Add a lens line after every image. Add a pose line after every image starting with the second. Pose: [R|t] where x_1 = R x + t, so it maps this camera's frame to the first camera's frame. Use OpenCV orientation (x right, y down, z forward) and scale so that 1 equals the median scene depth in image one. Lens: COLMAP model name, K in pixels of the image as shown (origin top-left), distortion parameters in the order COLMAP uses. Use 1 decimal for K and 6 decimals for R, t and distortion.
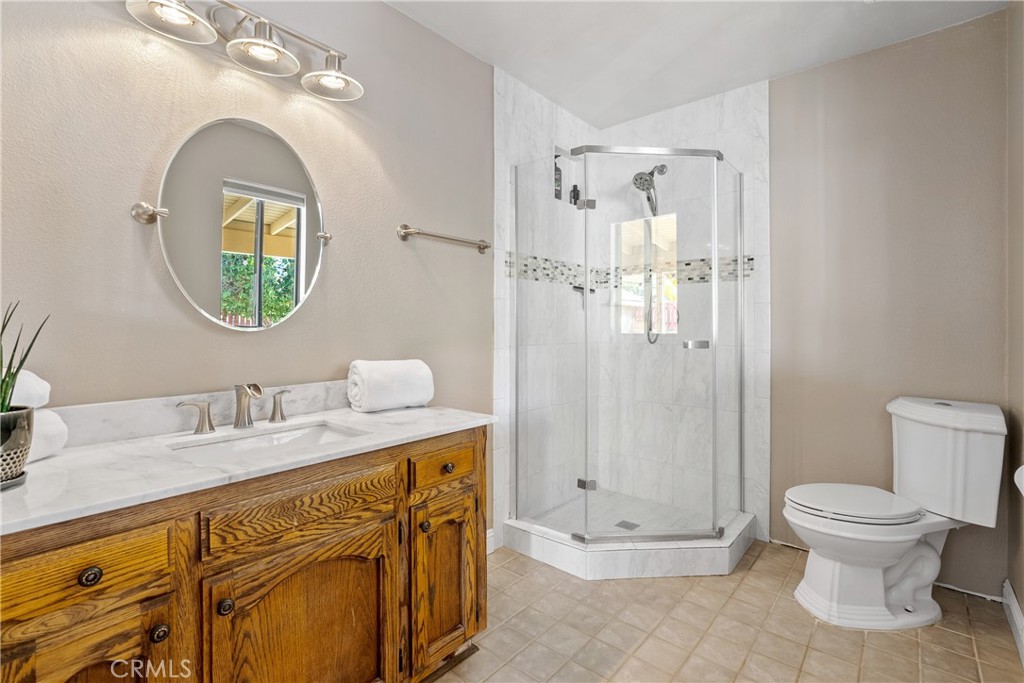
lens RADIAL K [[470.4, 0, 510.4], [0, 470.4, 324.2], [0, 0, 1]] dist [-0.013924, 0.002564]
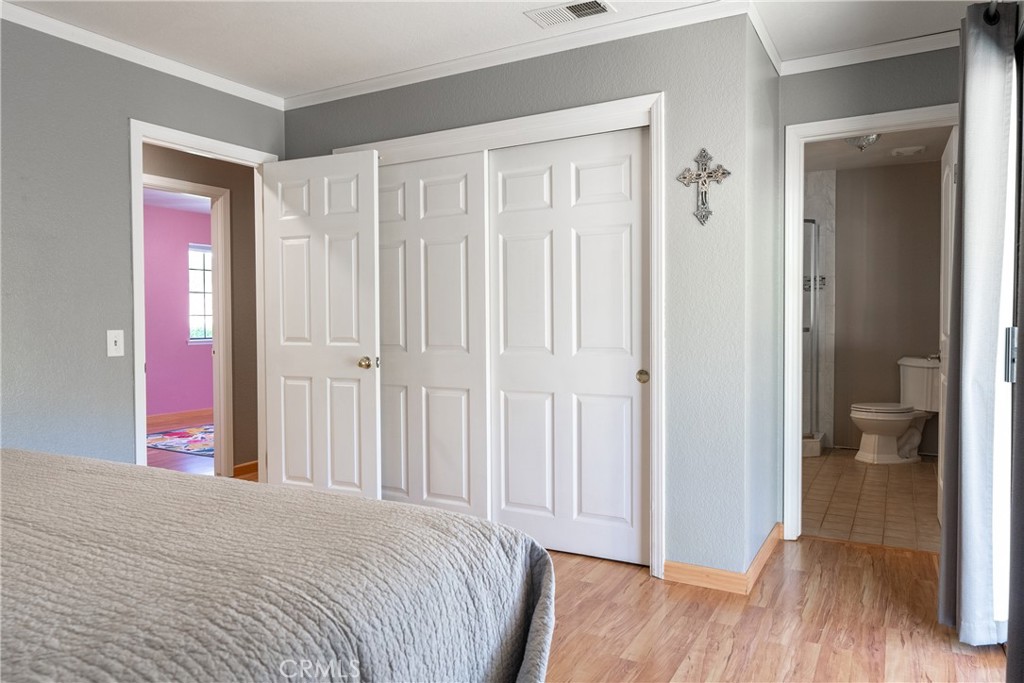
lens RADIAL K [[700.0, 0, 511.8], [0, 700.0, 340.0], [0, 0, 1]] dist [0.006118, 0.000099]
pose [[0.981196, -0.013729, 0.192523, -1.369261], [0.007004, 0.999343, 0.035570, -0.021575], [-0.192885, -0.033553, 0.980648, -1.594707]]
